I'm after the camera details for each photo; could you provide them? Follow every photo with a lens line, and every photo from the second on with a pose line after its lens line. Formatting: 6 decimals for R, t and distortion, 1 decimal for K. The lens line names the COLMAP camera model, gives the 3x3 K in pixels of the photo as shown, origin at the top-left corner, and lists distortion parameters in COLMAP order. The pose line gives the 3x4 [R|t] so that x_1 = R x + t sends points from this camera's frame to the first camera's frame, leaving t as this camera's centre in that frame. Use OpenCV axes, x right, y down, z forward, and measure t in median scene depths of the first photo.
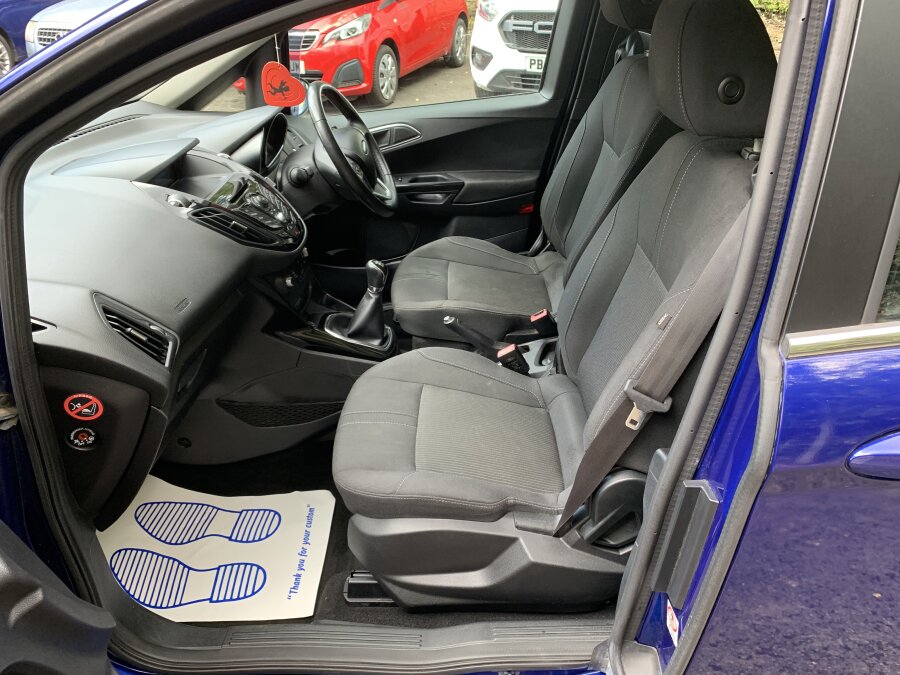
lens RADIAL K [[701.2, 0, 458.1], [0, 701.2, 339.6], [0, 0, 1]] dist [0.020039, -0.015485]
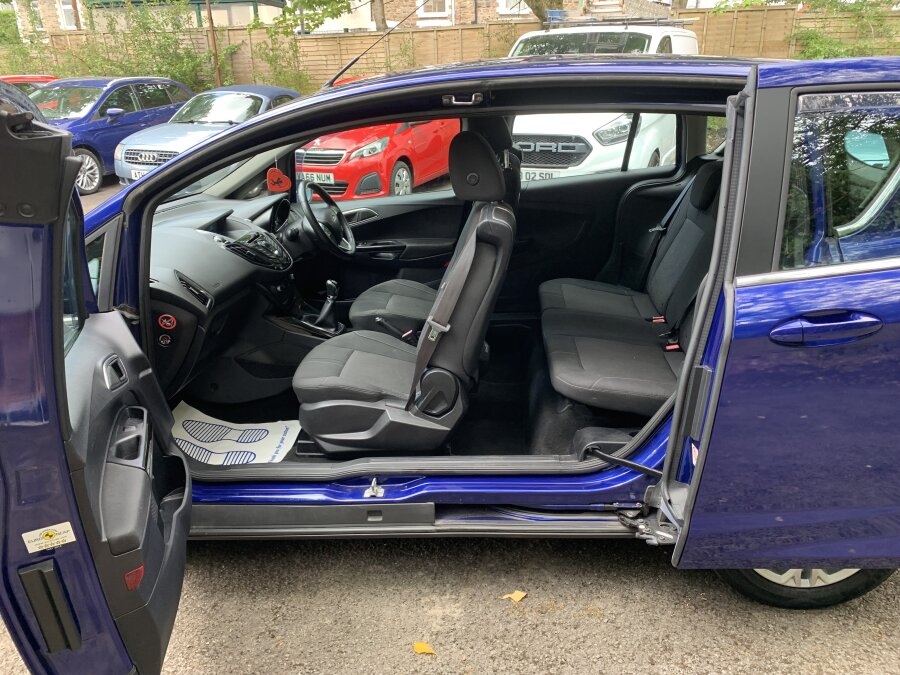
lens RADIAL K [[701.2, 0, 458.1], [0, 701.2, 339.6], [0, 0, 1]] dist [0.020039, -0.015485]
pose [[0.998323, 0.009755, -0.057059, 0.273402], [-0.018057, 0.988995, -0.146846, 0.261533], [0.054998, 0.147630, 0.987512, -0.610631]]
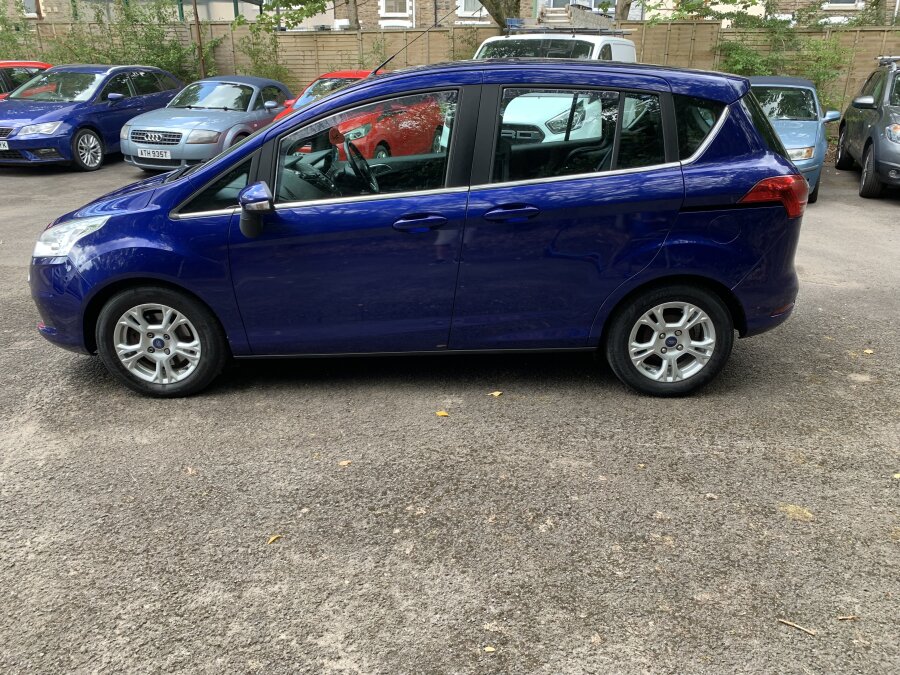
lens RADIAL K [[701.2, 0, 458.1], [0, 701.2, 339.6], [0, 0, 1]] dist [0.020039, -0.015485]
pose [[0.999862, 0.013786, 0.009235, 0.174946], [-0.012274, 0.988992, -0.147457, 0.690688], [-0.011166, 0.147323, 0.989025, -1.345438]]
